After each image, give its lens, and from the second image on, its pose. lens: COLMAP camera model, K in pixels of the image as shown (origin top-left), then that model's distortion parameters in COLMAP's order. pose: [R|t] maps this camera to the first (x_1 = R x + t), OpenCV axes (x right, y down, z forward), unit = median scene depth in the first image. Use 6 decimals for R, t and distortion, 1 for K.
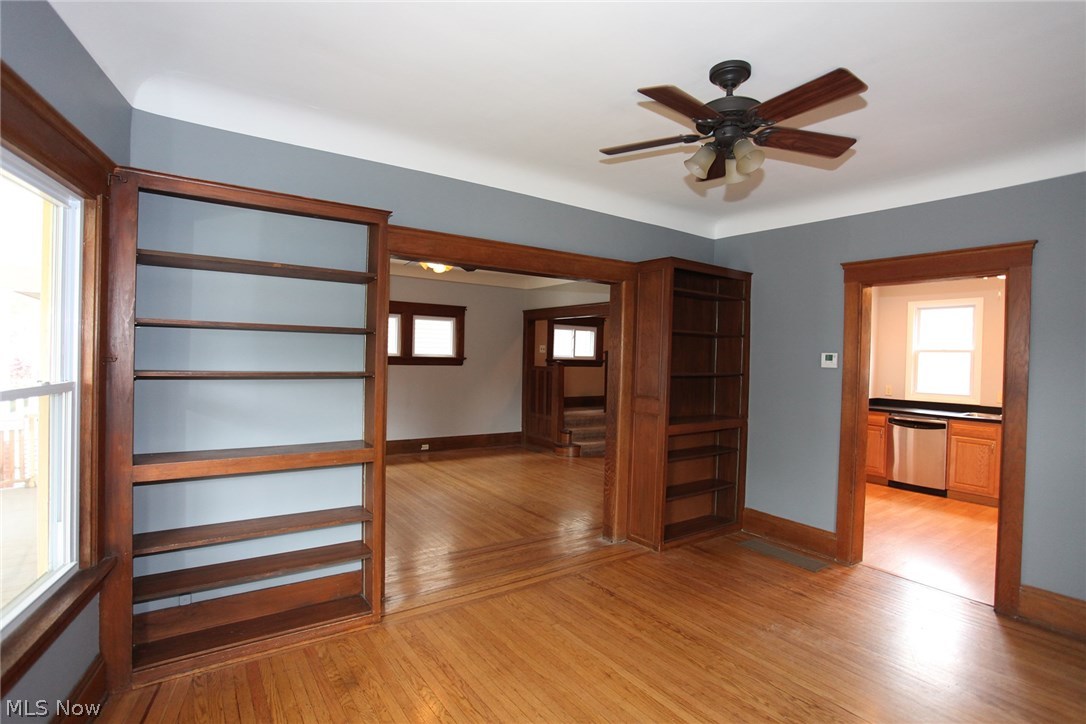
lens RADIAL K [[532.9, 0, 526.9], [0, 532.9, 359.6], [0, 0, 1]] dist [-0.081242, 0.031660]
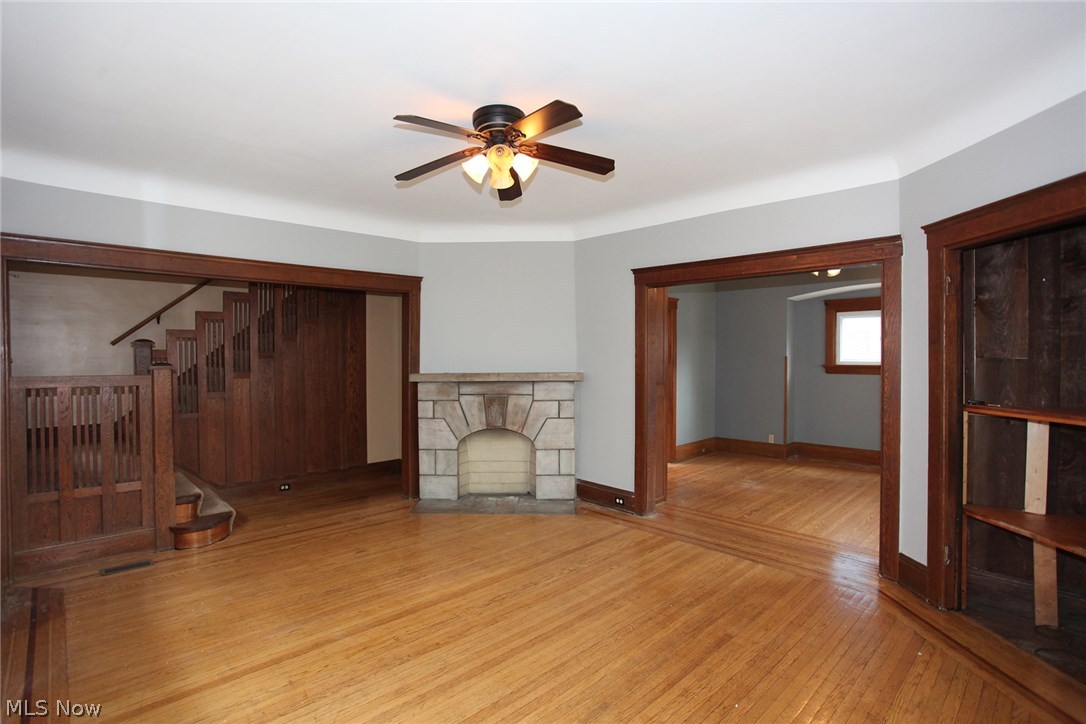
lens RADIAL K [[537.6, 0, 545.5], [0, 537.6, 362.0], [0, 0, 1]] dist [-0.076996, 0.034711]
pose [[-0.197975, -0.033191, 0.979645, -0.933052], [0.003305, 0.999398, 0.034528, -0.022198], [-0.980201, 0.010073, -0.197746, 1.488959]]
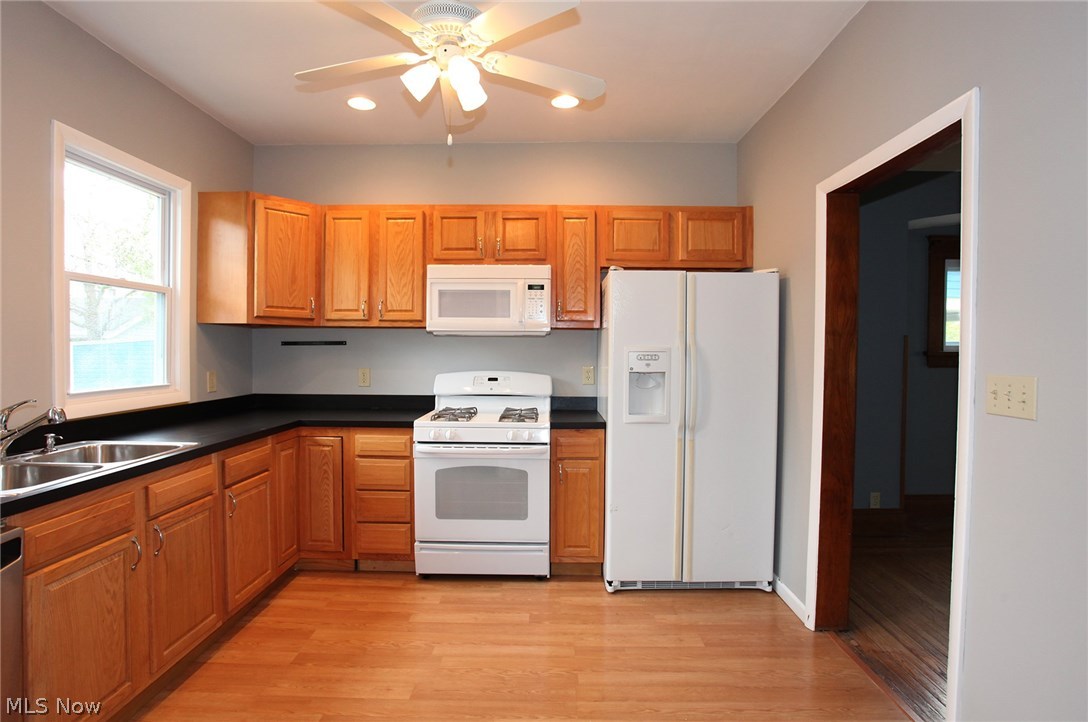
lens RADIAL K [[532.3, 0, 544.0], [0, 532.3, 361.0], [0, 0, 1]] dist [-0.078084, 0.029585]
pose [[-0.825273, -0.038402, 0.563427, 0.652678], [-0.017205, 0.998932, 0.042885, 0.038974], [-0.564472, 0.025697, -0.825052, 1.416810]]
